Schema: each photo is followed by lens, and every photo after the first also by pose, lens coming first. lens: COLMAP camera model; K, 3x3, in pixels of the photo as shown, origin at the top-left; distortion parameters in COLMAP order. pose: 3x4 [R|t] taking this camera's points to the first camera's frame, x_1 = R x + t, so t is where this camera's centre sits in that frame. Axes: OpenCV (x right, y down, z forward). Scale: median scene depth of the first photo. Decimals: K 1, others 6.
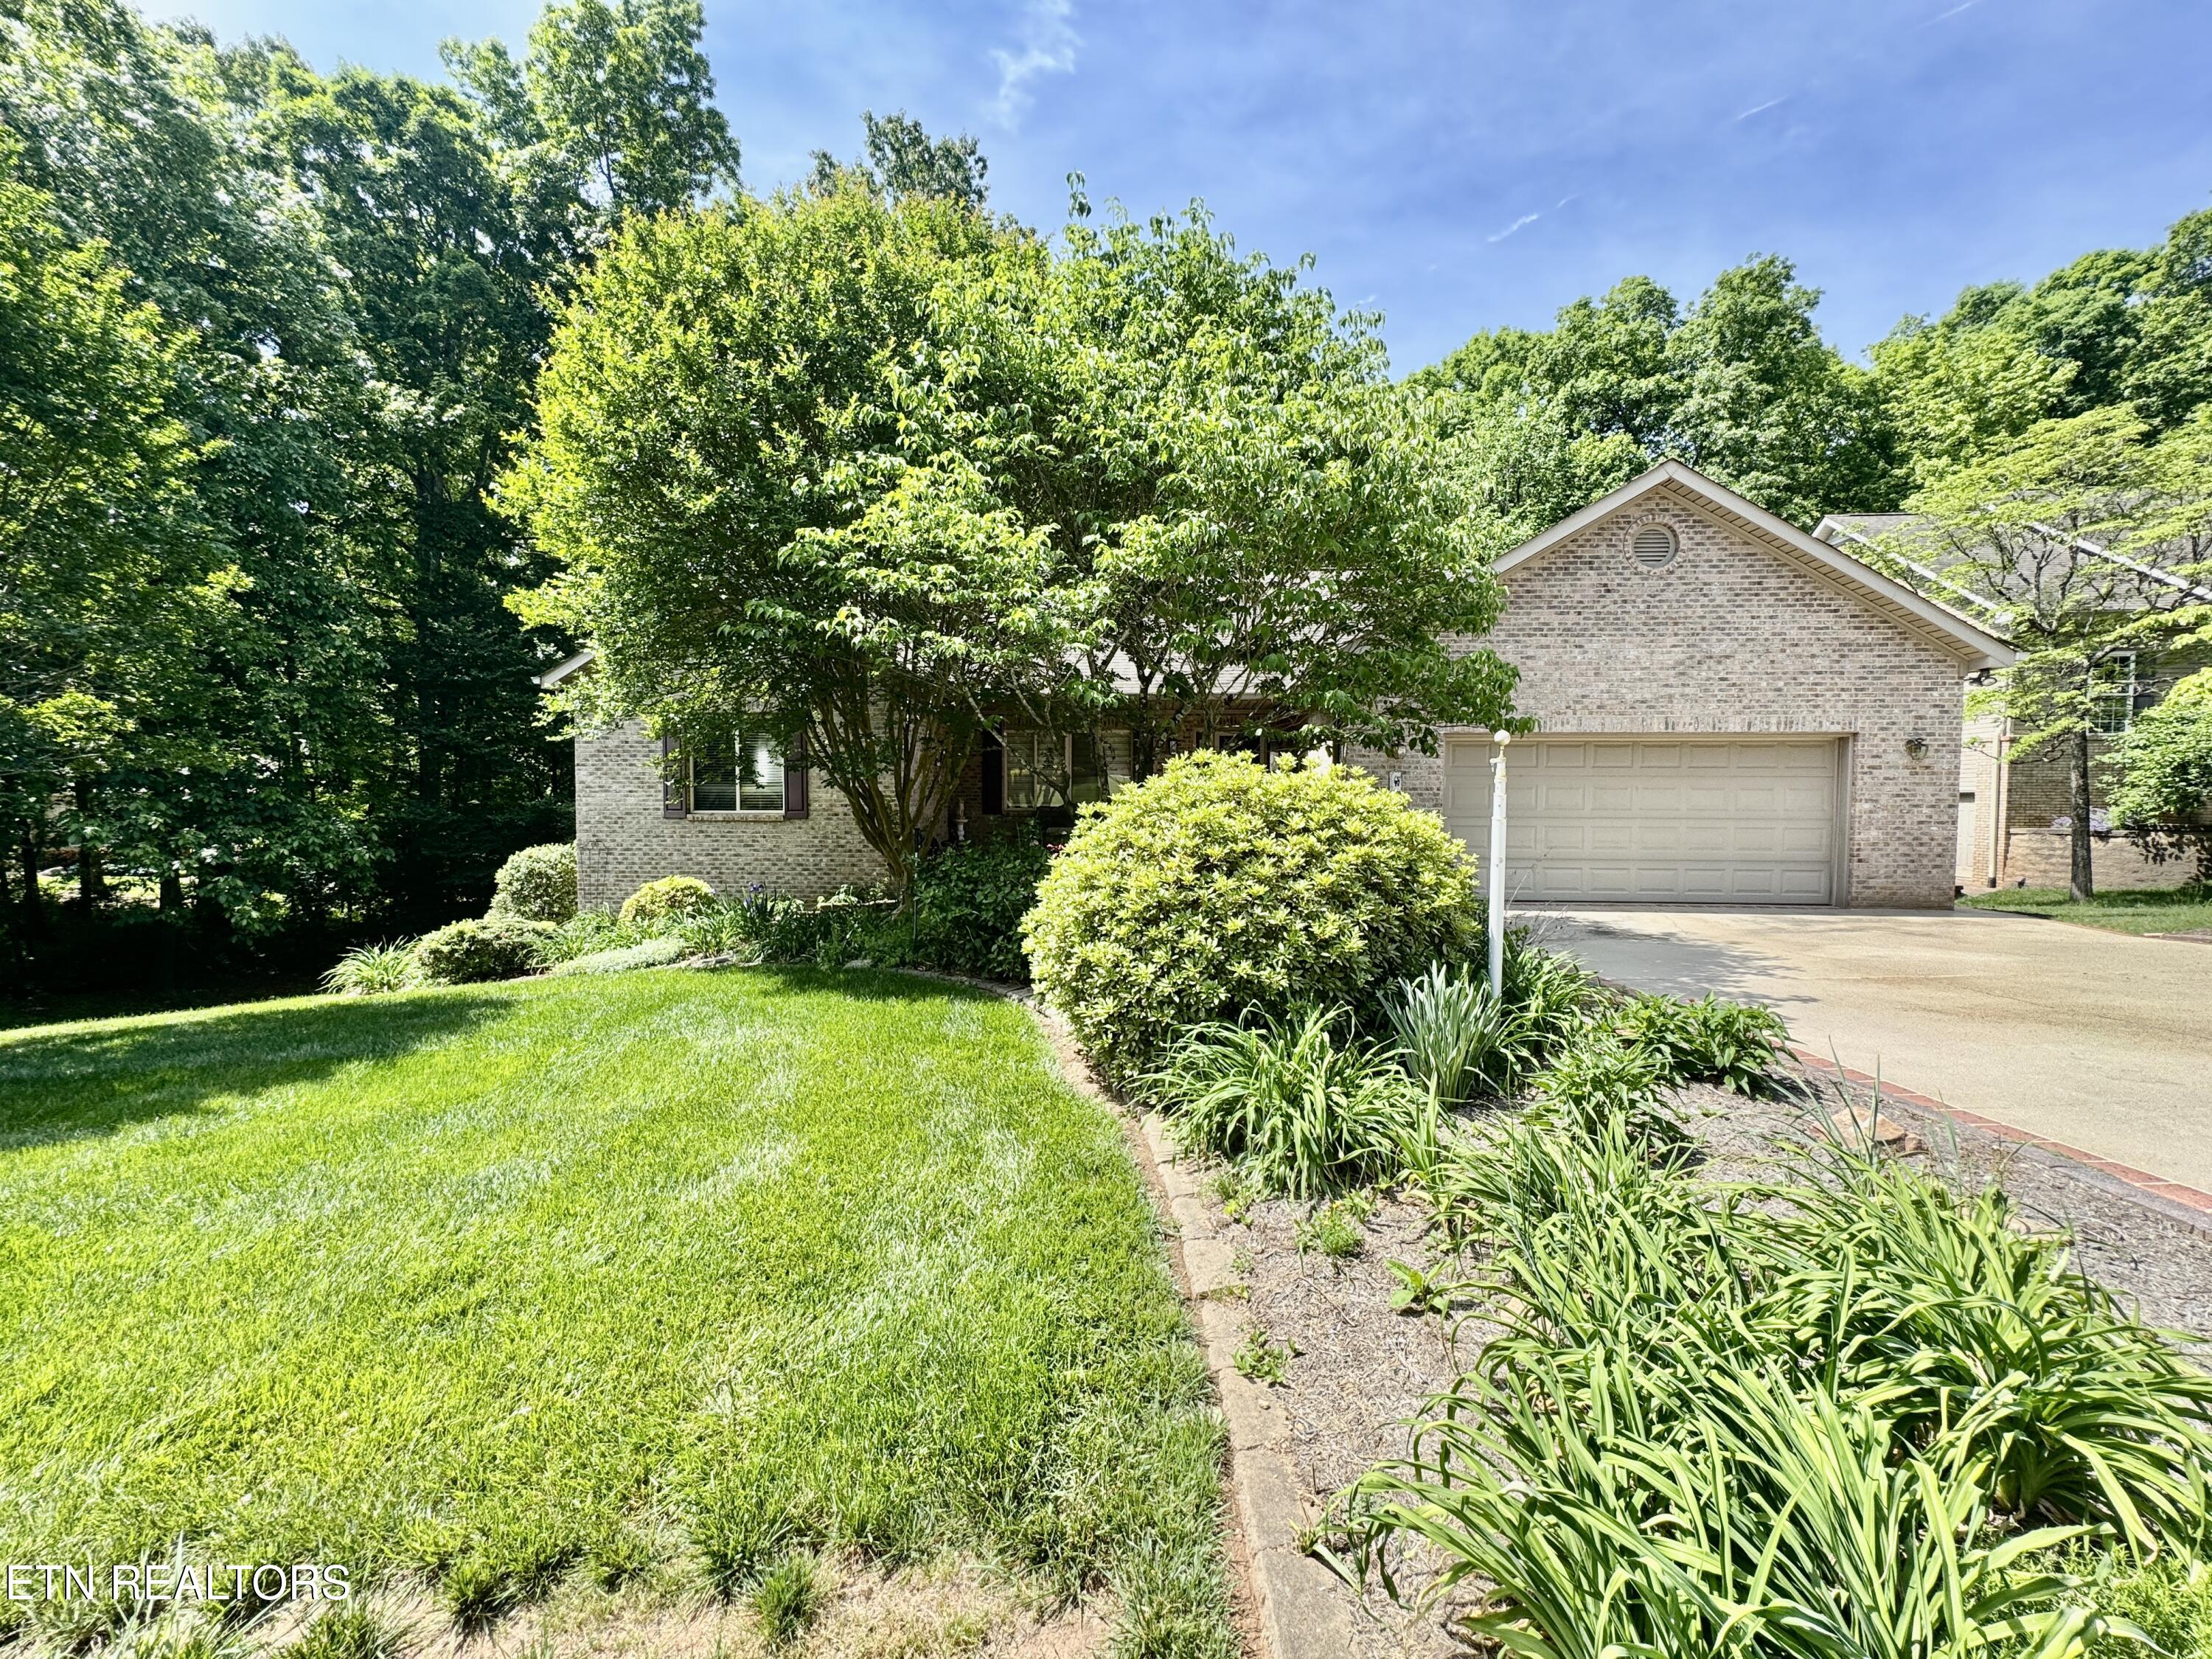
lens RADIAL K [[880.2, 0, 1106.0], [0, 880.2, 829.5], [0, 0, 1]] dist [-0.001385, -0.000093]
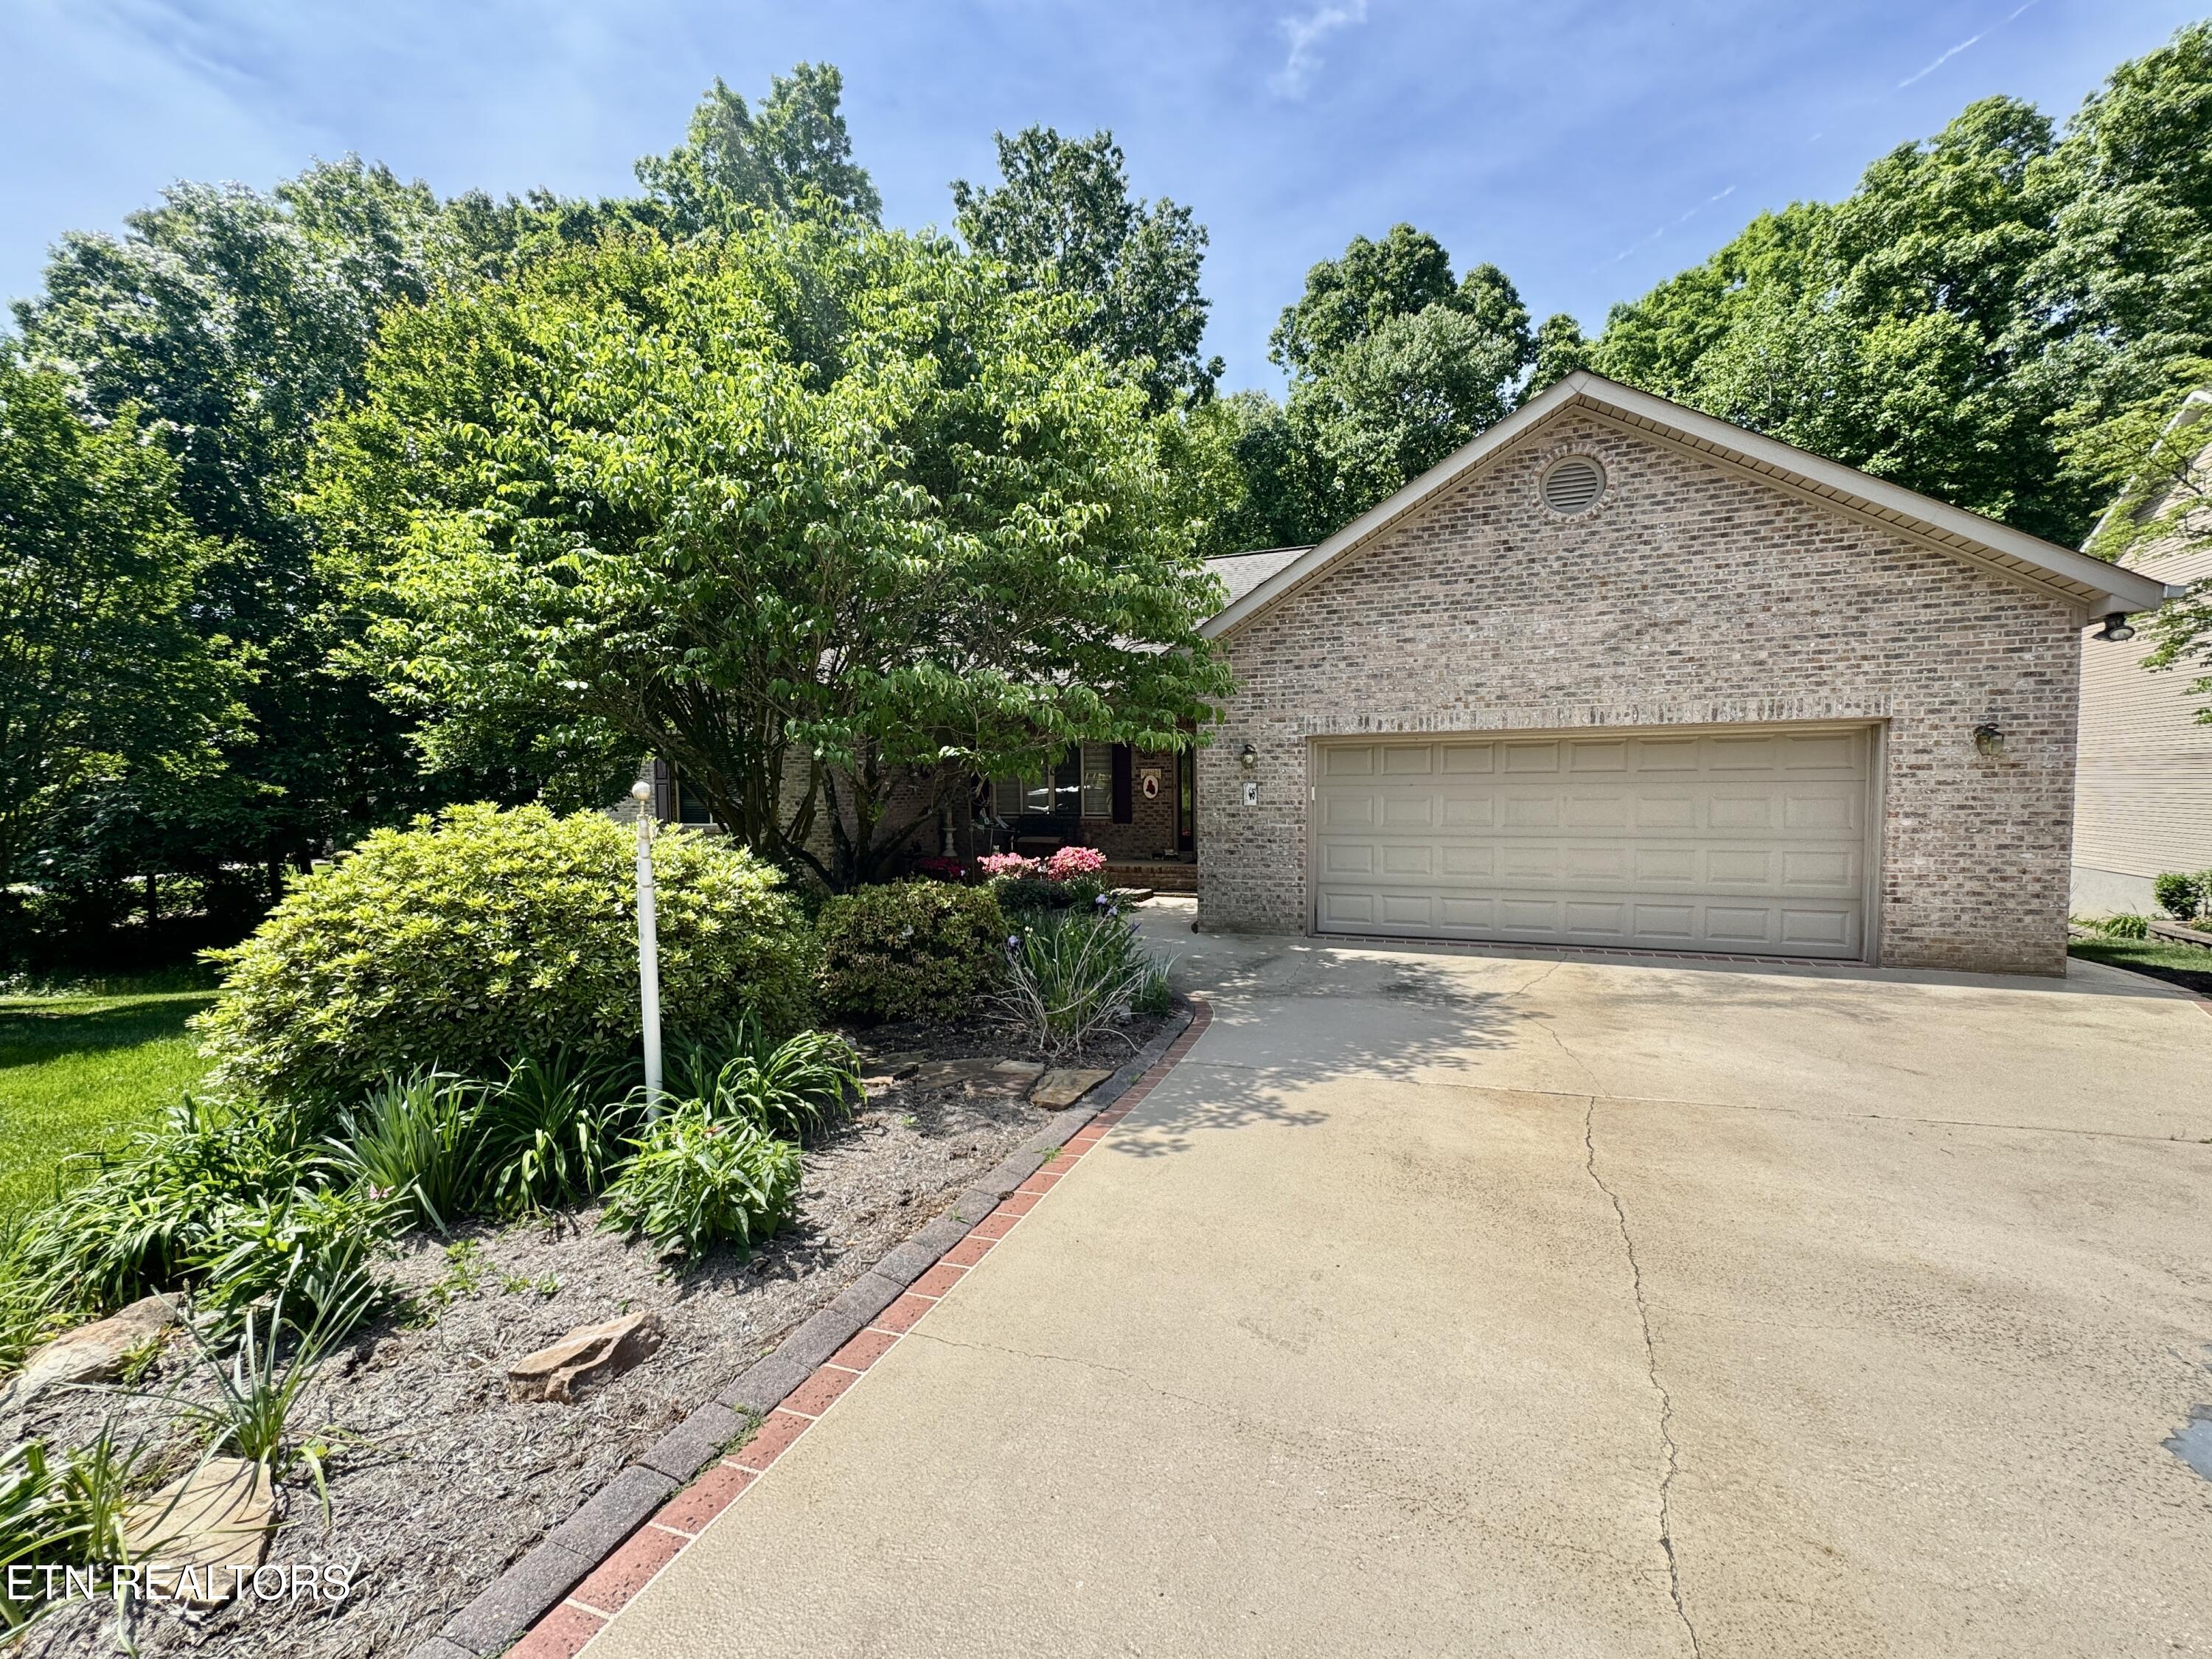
lens RADIAL K [[880.2, 0, 1106.0], [0, 880.2, 829.5], [0, 0, 1]] dist [-0.001385, -0.000093]
pose [[0.951231, 0.000835, -0.308479, 0.188708], [0.003114, 0.999919, 0.012308, -0.012593], [0.308464, -0.012669, 0.951152, 0.055086]]
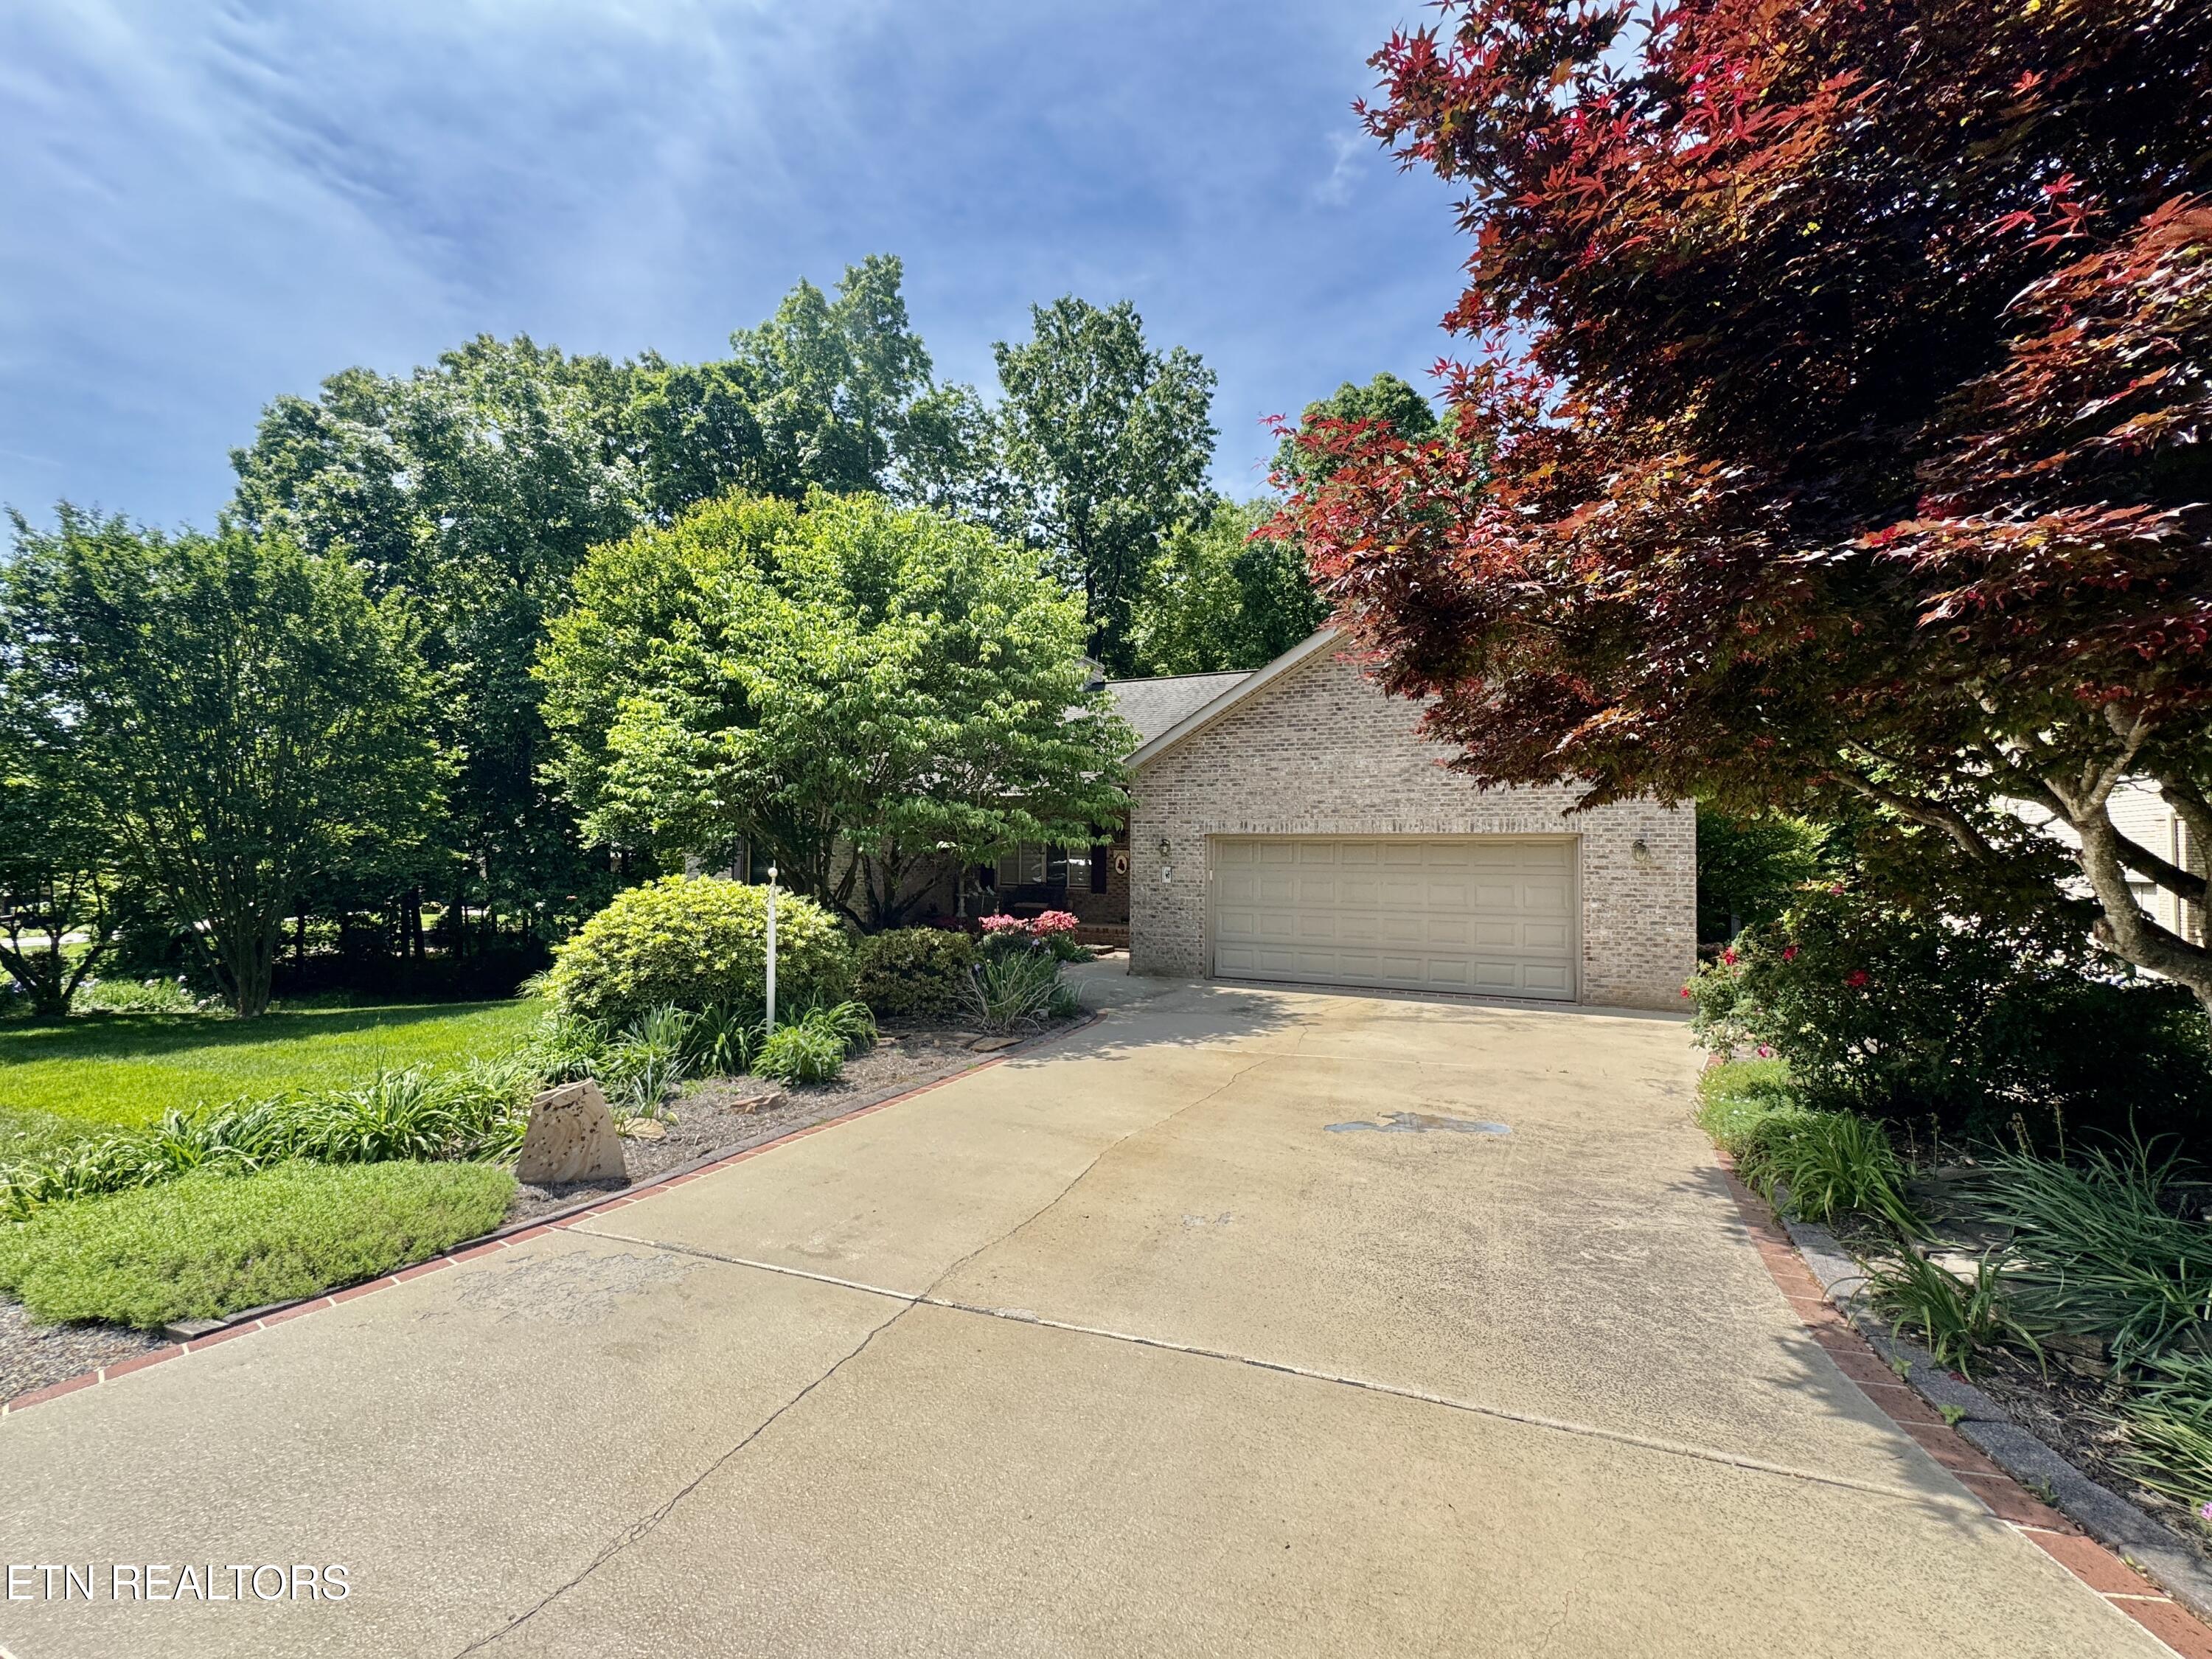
lens RADIAL K [[880.2, 0, 1106.0], [0, 880.2, 829.5], [0, 0, 1]] dist [-0.001385, -0.000093]
pose [[0.938346, -0.004321, -0.345671, 0.272626], [-0.019385, 0.997691, -0.065093, -0.014722], [0.345154, 0.067780, 0.936095, -0.062431]]
